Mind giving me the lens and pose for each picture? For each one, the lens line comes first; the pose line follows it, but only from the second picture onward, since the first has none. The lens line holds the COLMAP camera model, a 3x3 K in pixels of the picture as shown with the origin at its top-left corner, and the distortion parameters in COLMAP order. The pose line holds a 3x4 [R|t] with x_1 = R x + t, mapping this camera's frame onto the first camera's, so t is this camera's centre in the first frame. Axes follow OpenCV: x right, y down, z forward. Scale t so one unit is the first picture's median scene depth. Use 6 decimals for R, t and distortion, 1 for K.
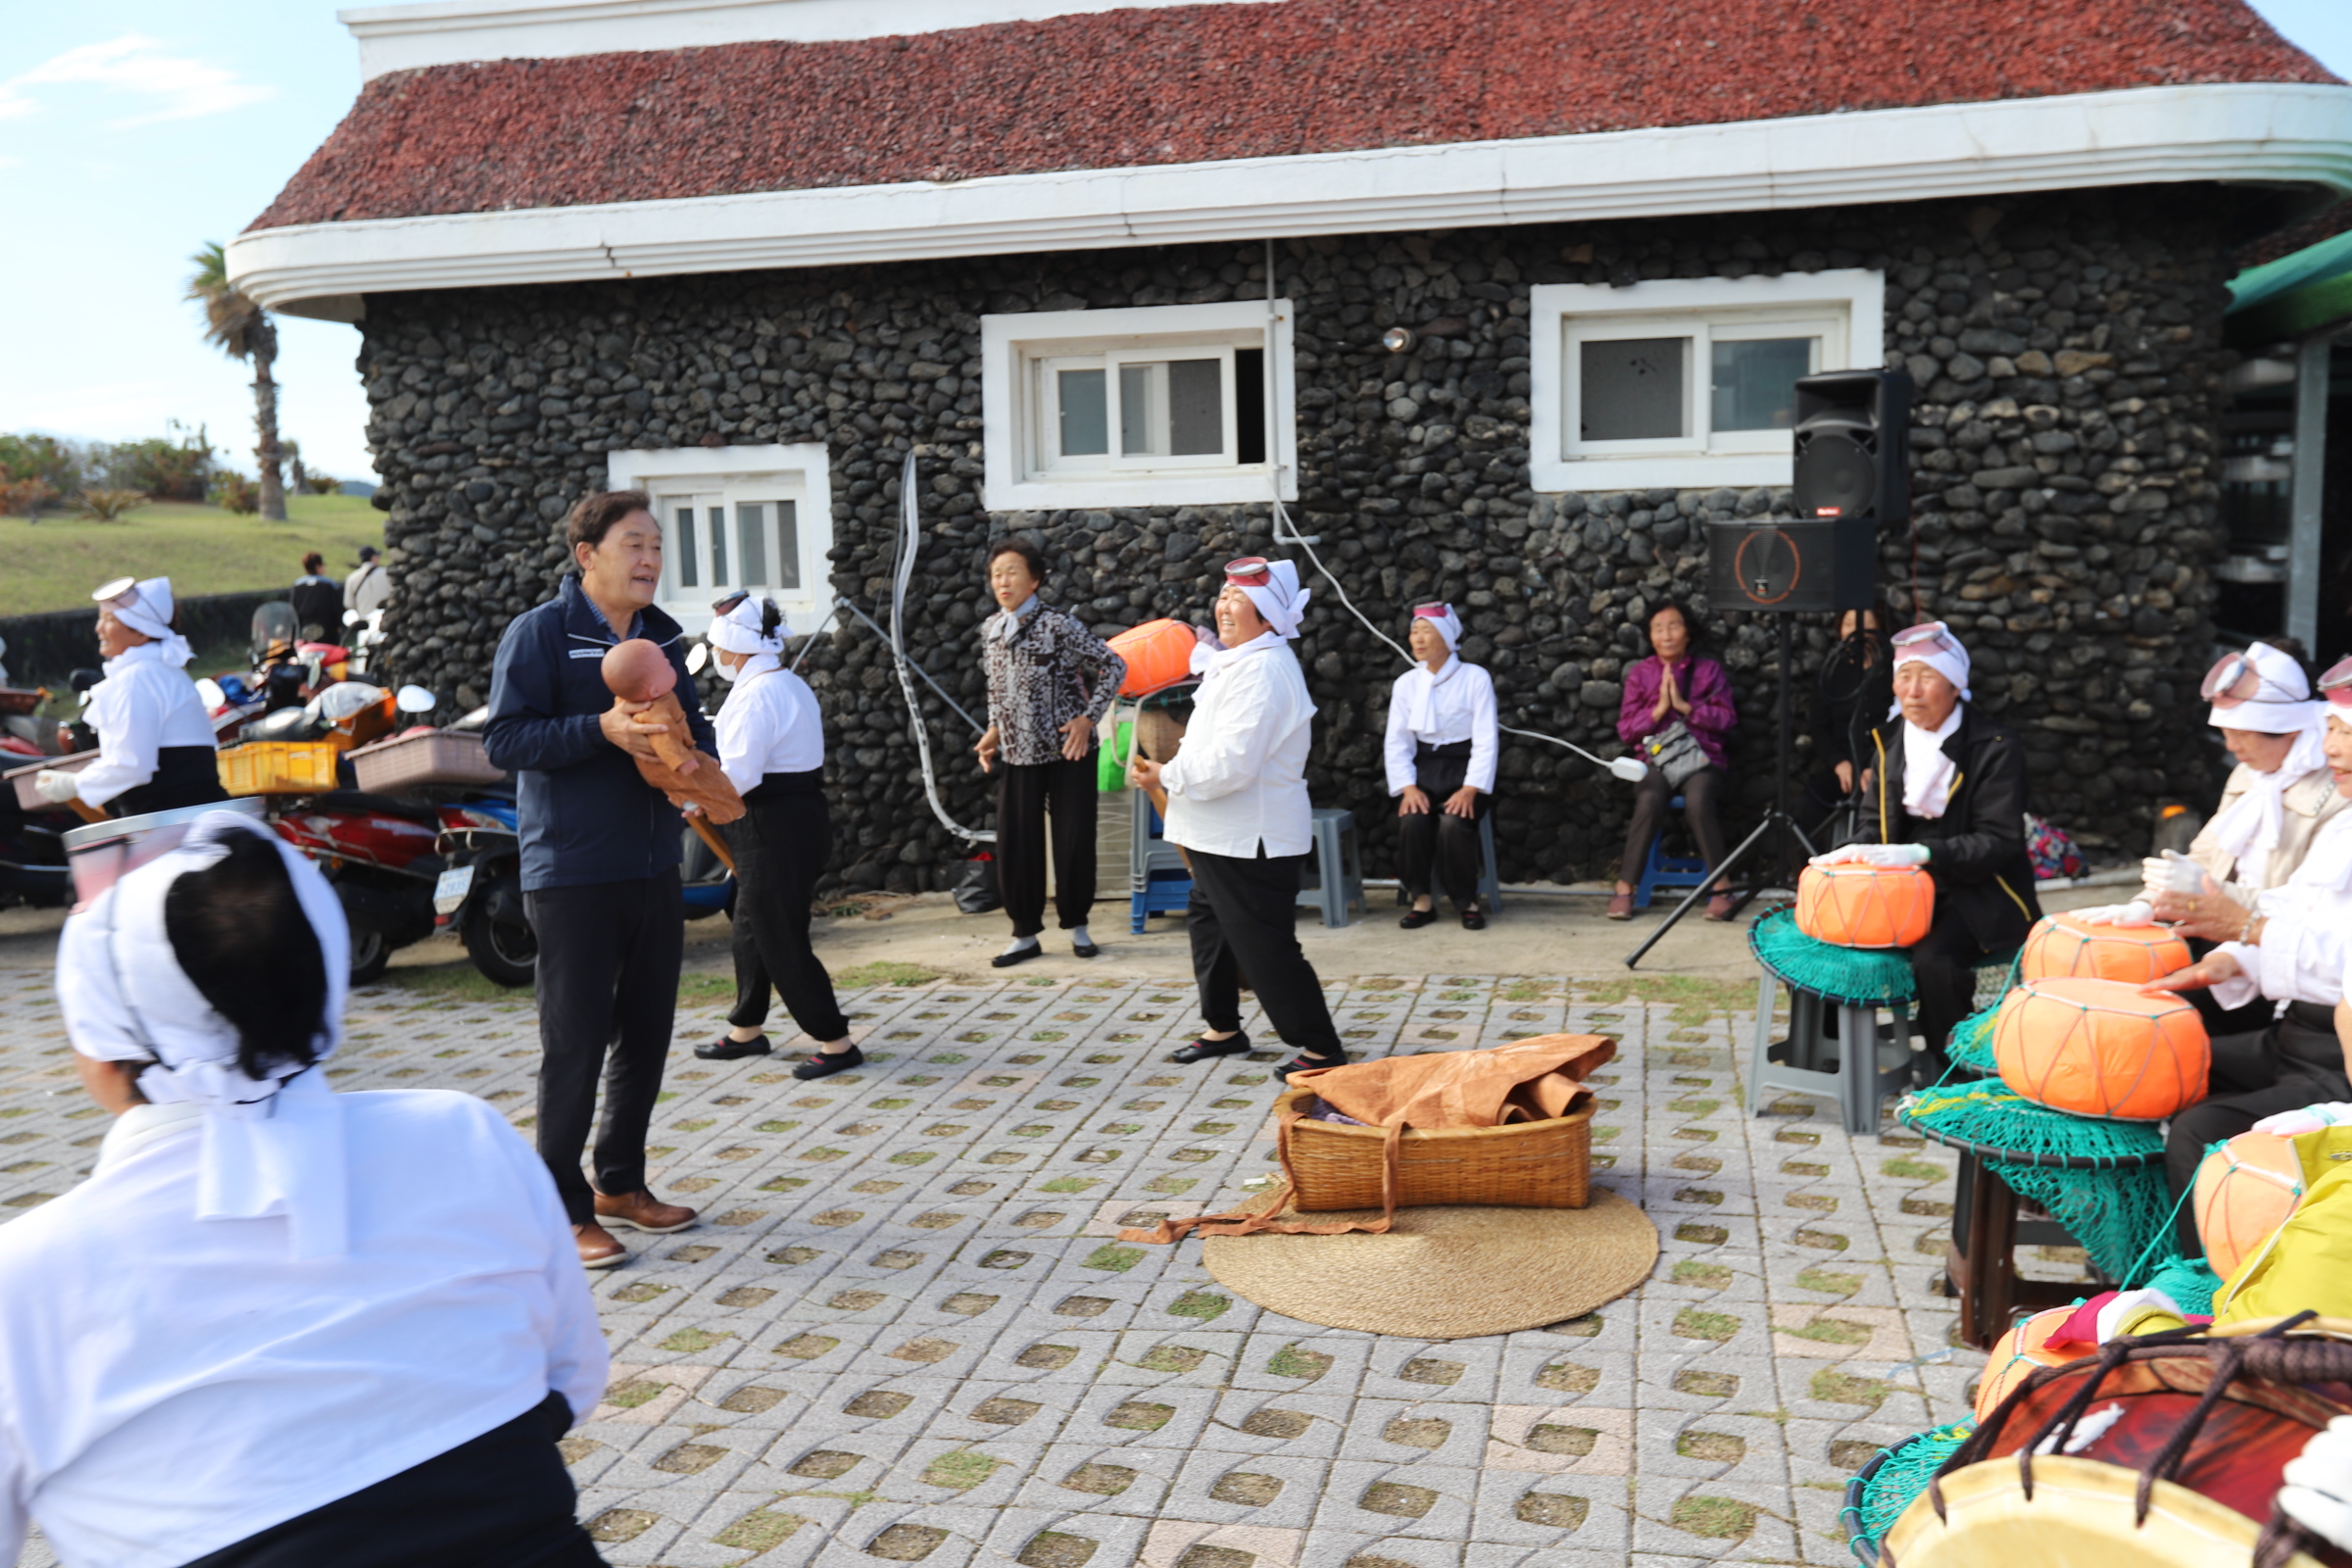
lens RADIAL K [[2034.6, 0, 1186.5], [0, 2034.6, 779.5], [0, 0, 1]] dist [-0.015369, 0.129900]
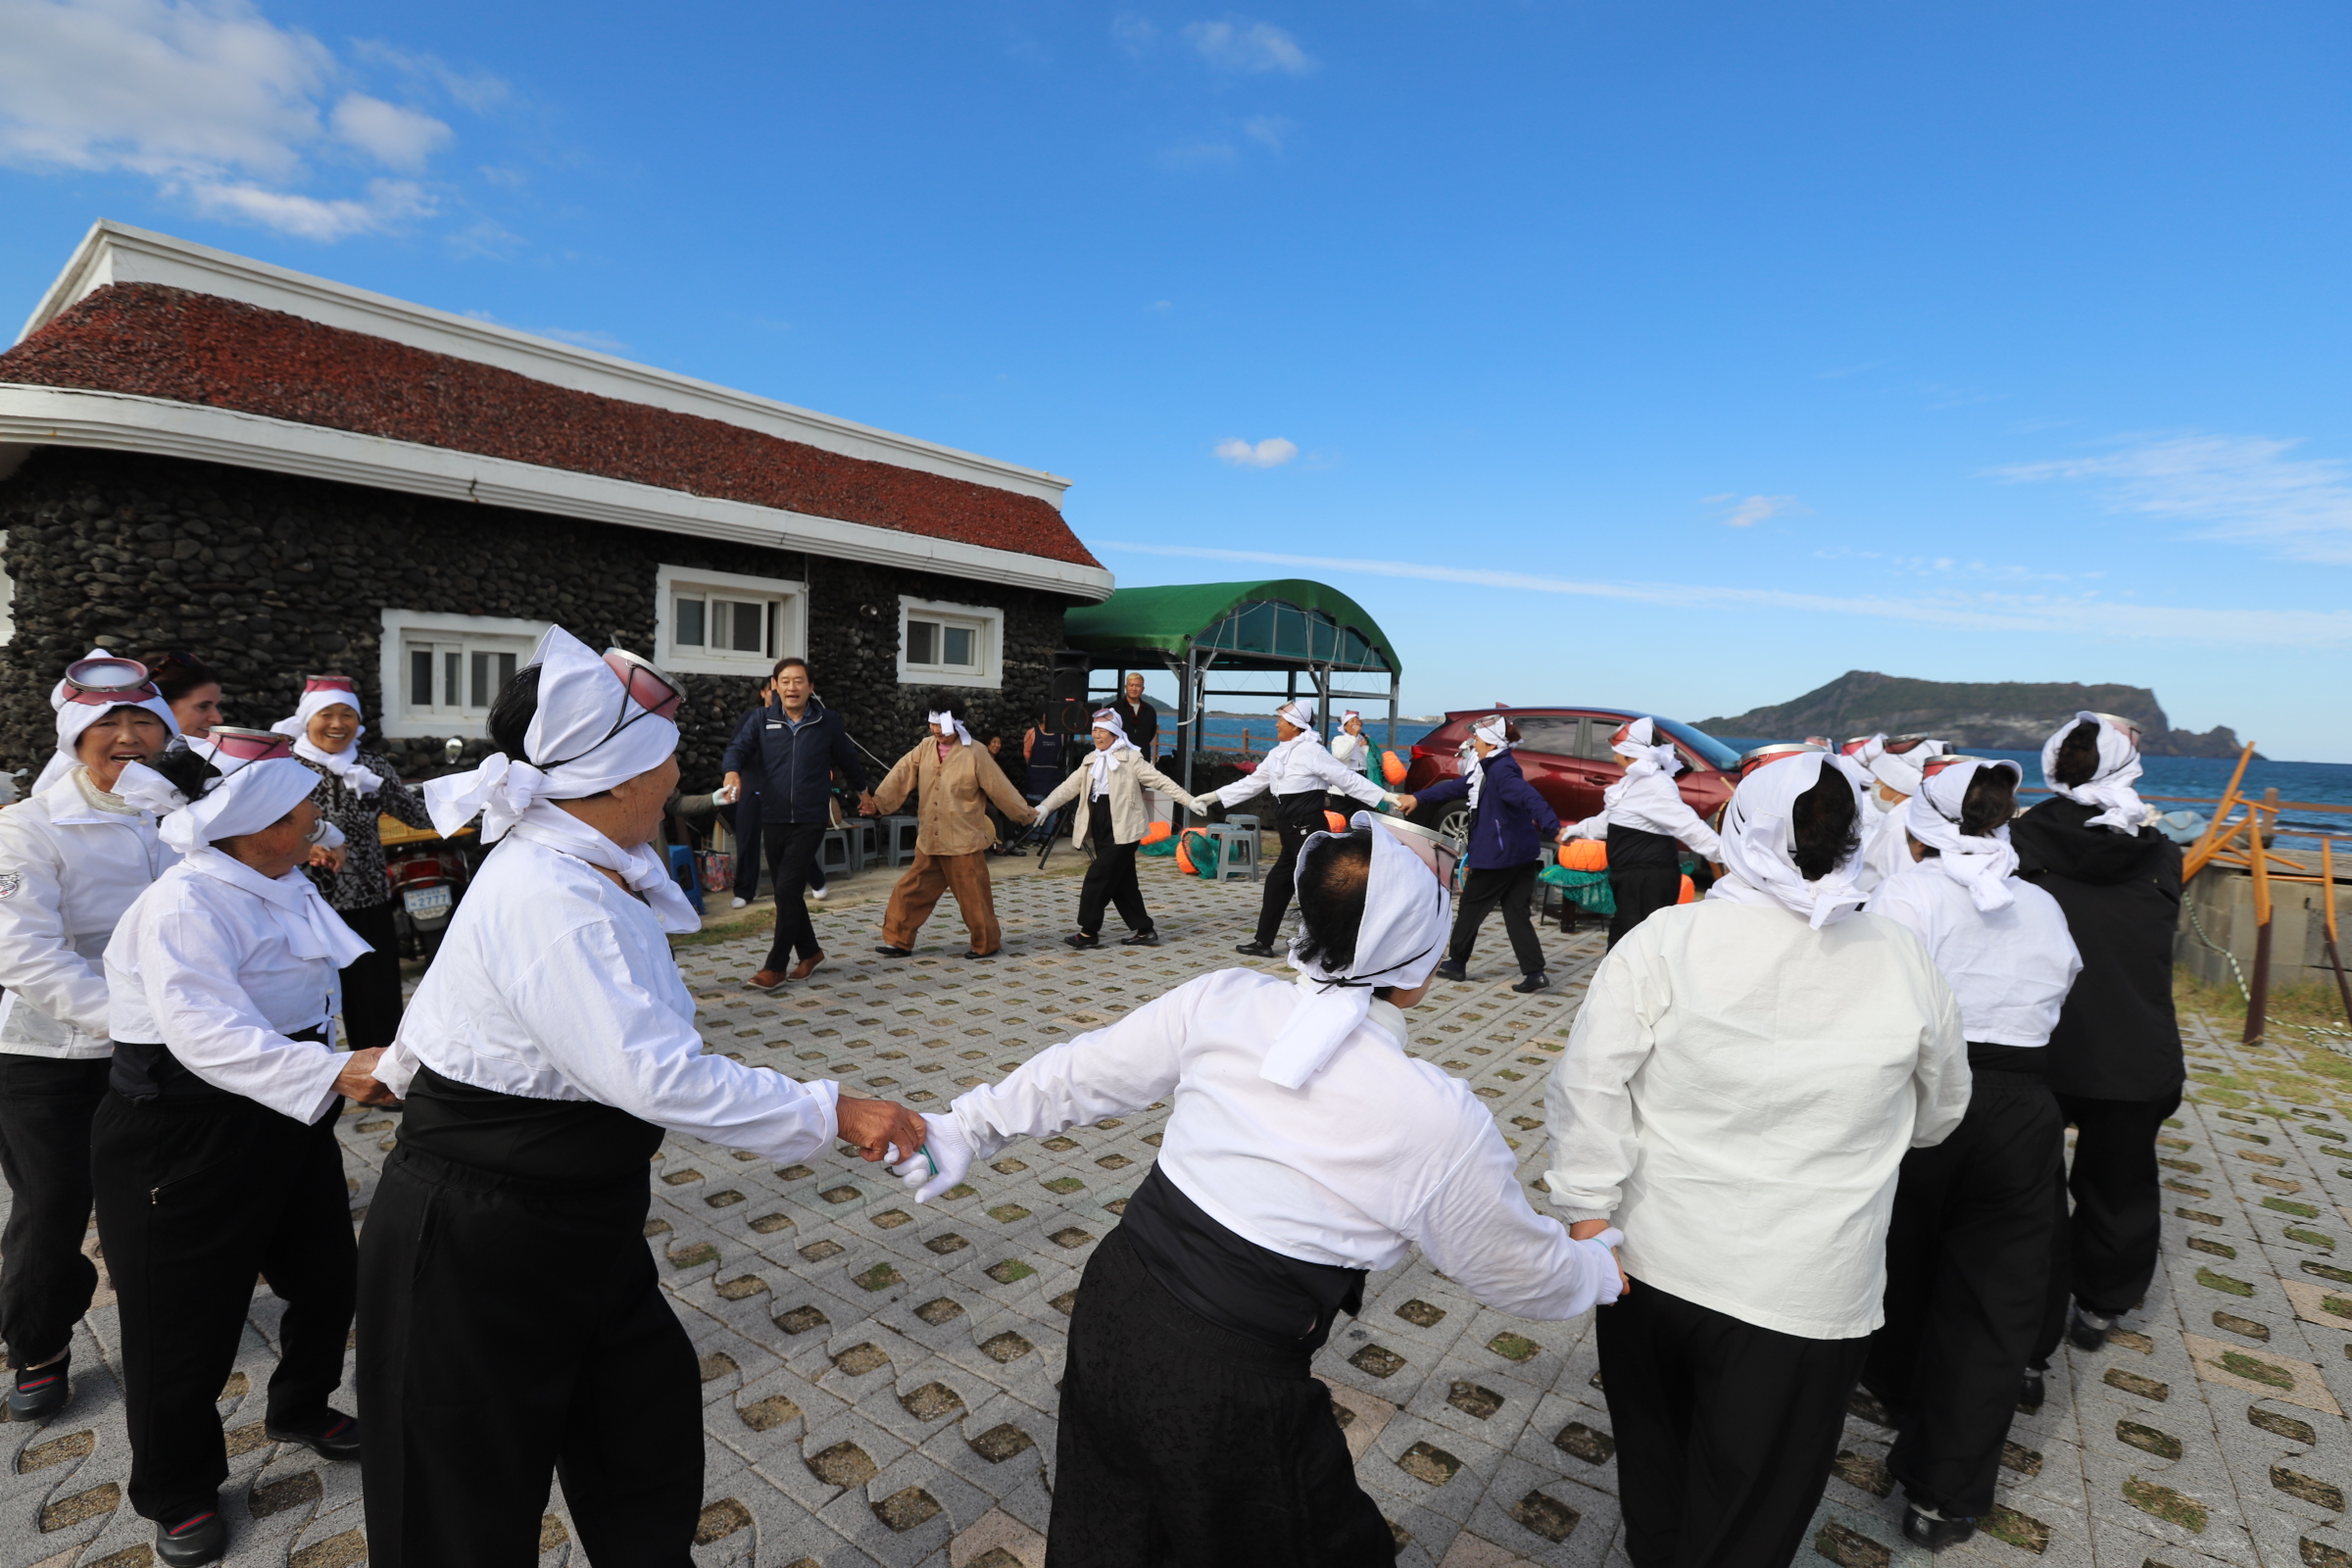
lens RADIAL K [[1124.3, 0, 1176.0], [0, 1124.3, 784.0], [0, 0, 1]] dist [-0.034916, 0.018382]
pose [[0.404723, -0.013596, 0.914338, -0.812824], [0.070393, 0.997386, -0.016328, 0.015357], [-0.911726, 0.070971, 0.404622, 0.192119]]
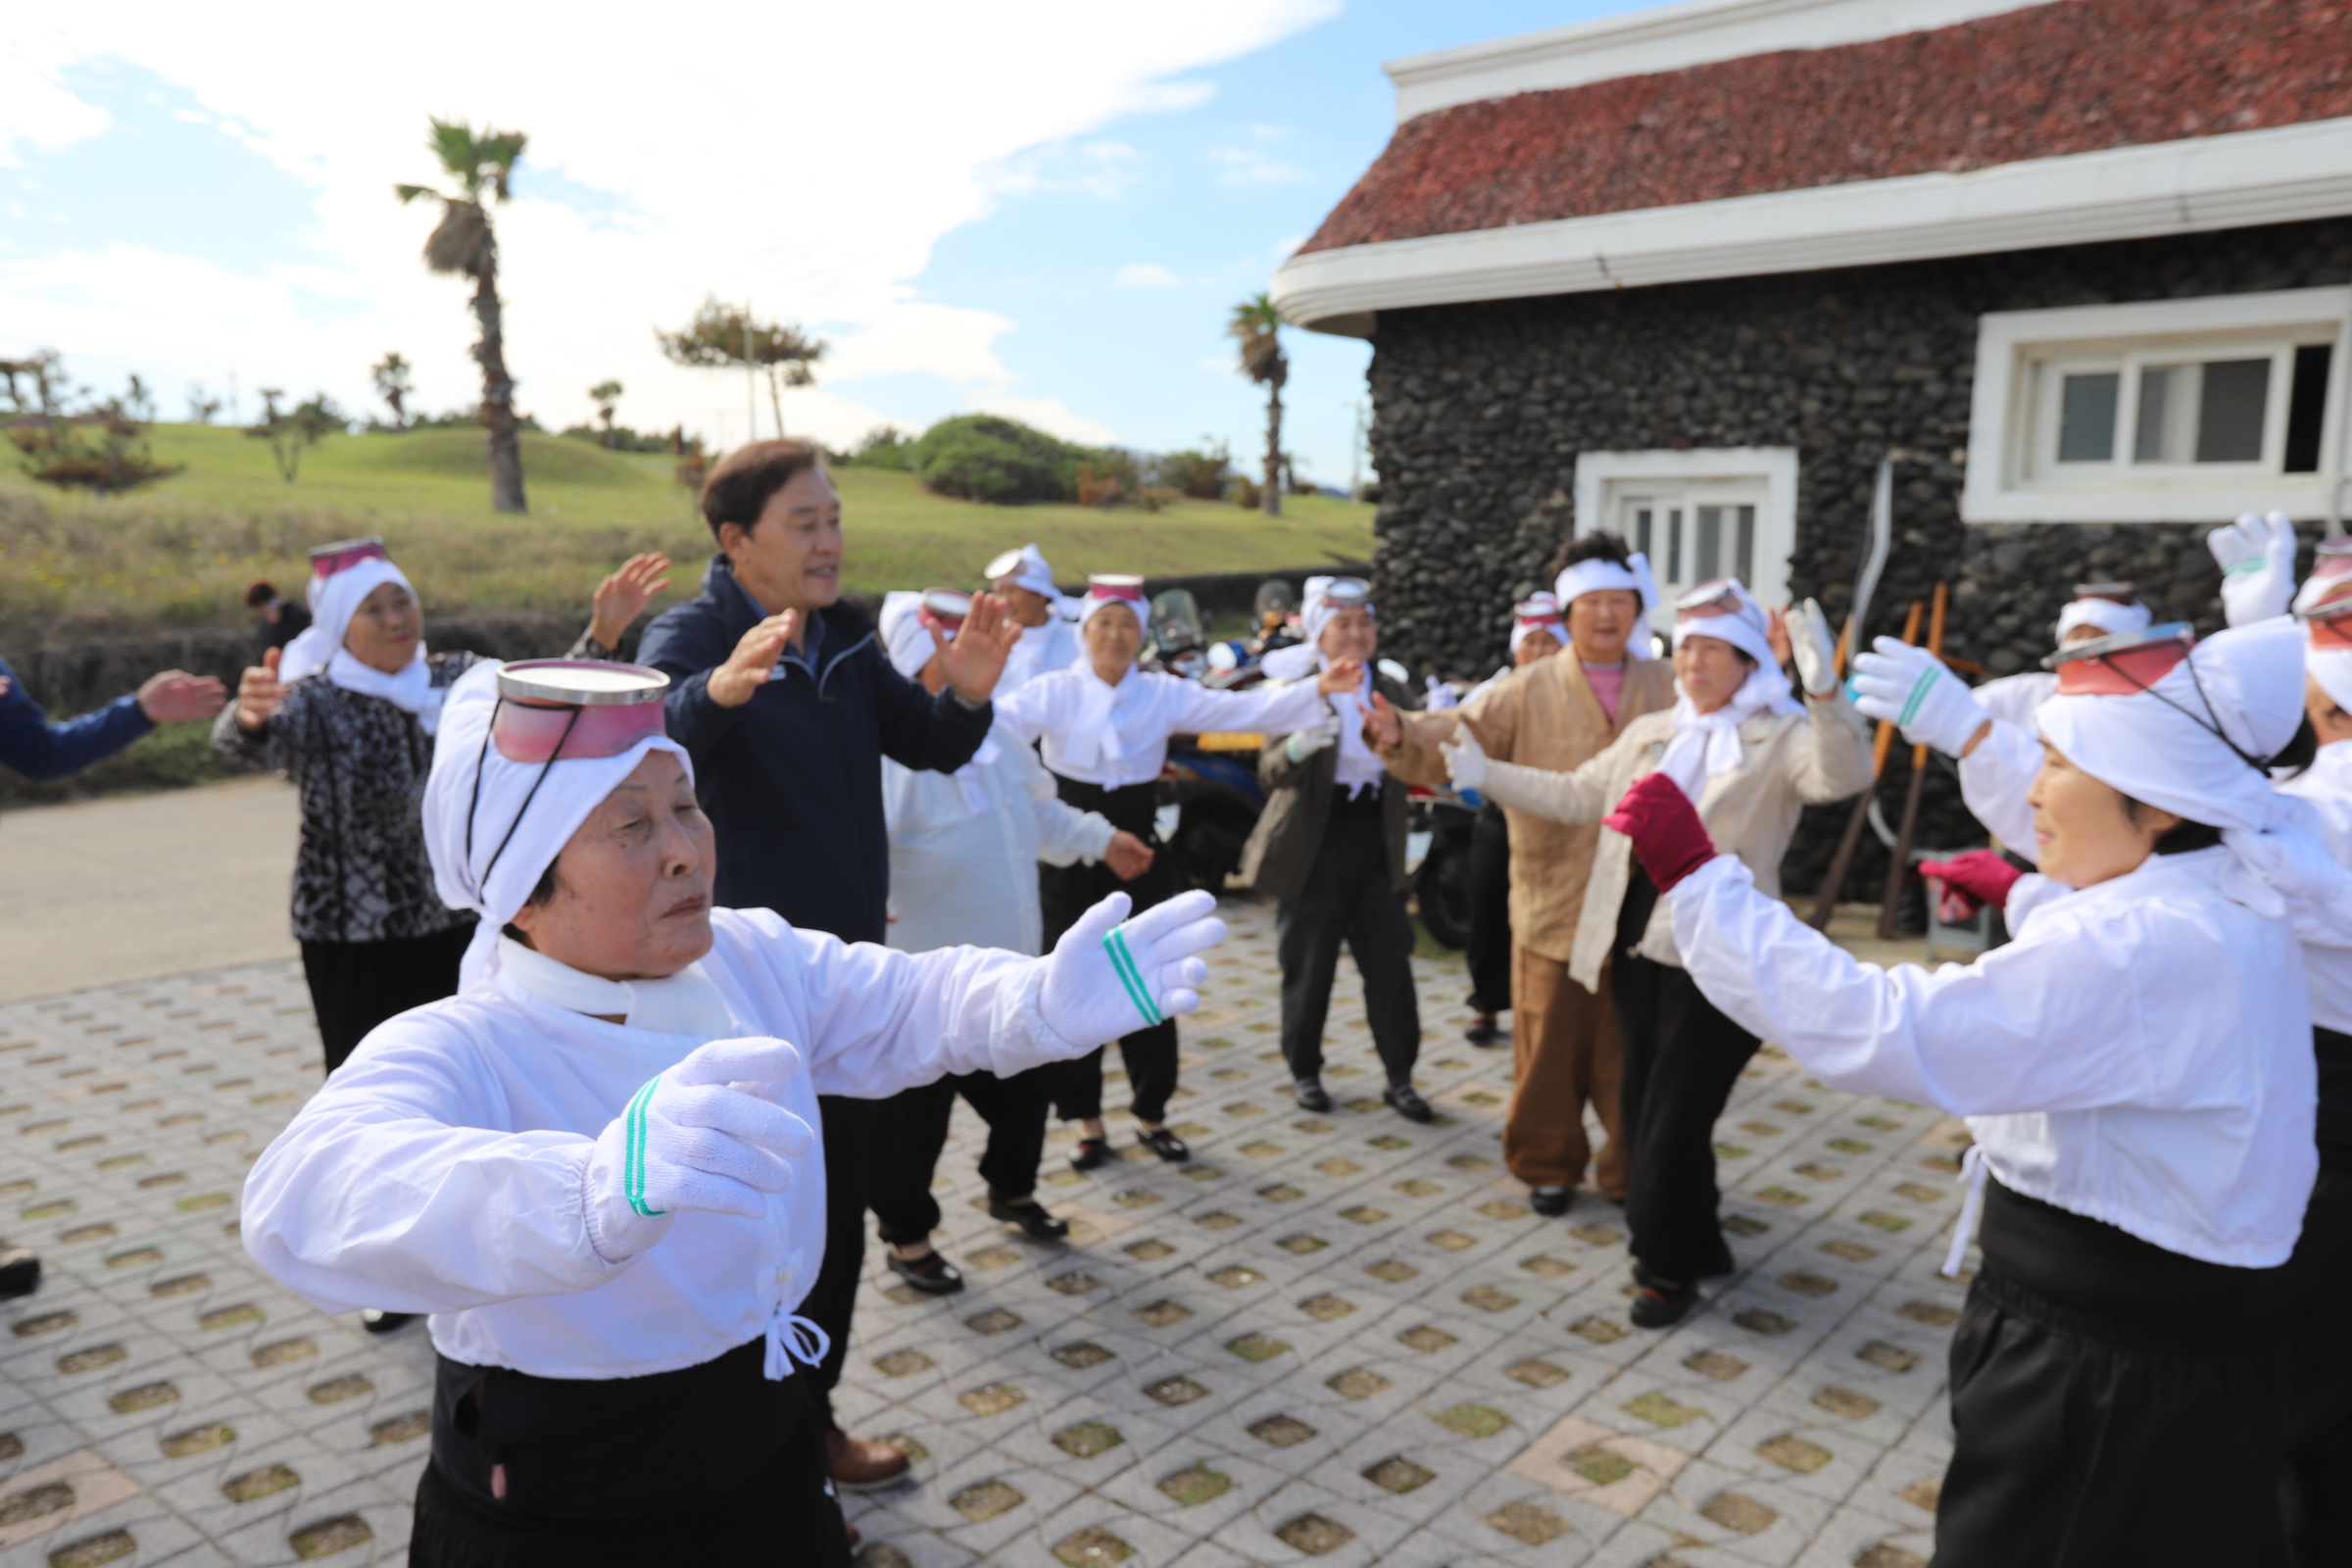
lens RADIAL K [[1759.0, 0, 1189.3], [0, 1759.0, 781.6], [0, 0, 1]] dist [-0.028893, 0.090091]
pose [[0.895137, 0.096292, -0.435268, -0.053010], [-0.089030, 0.995338, 0.037103, -0.006766], [0.436811, 0.005540, 0.899536, 0.090646]]
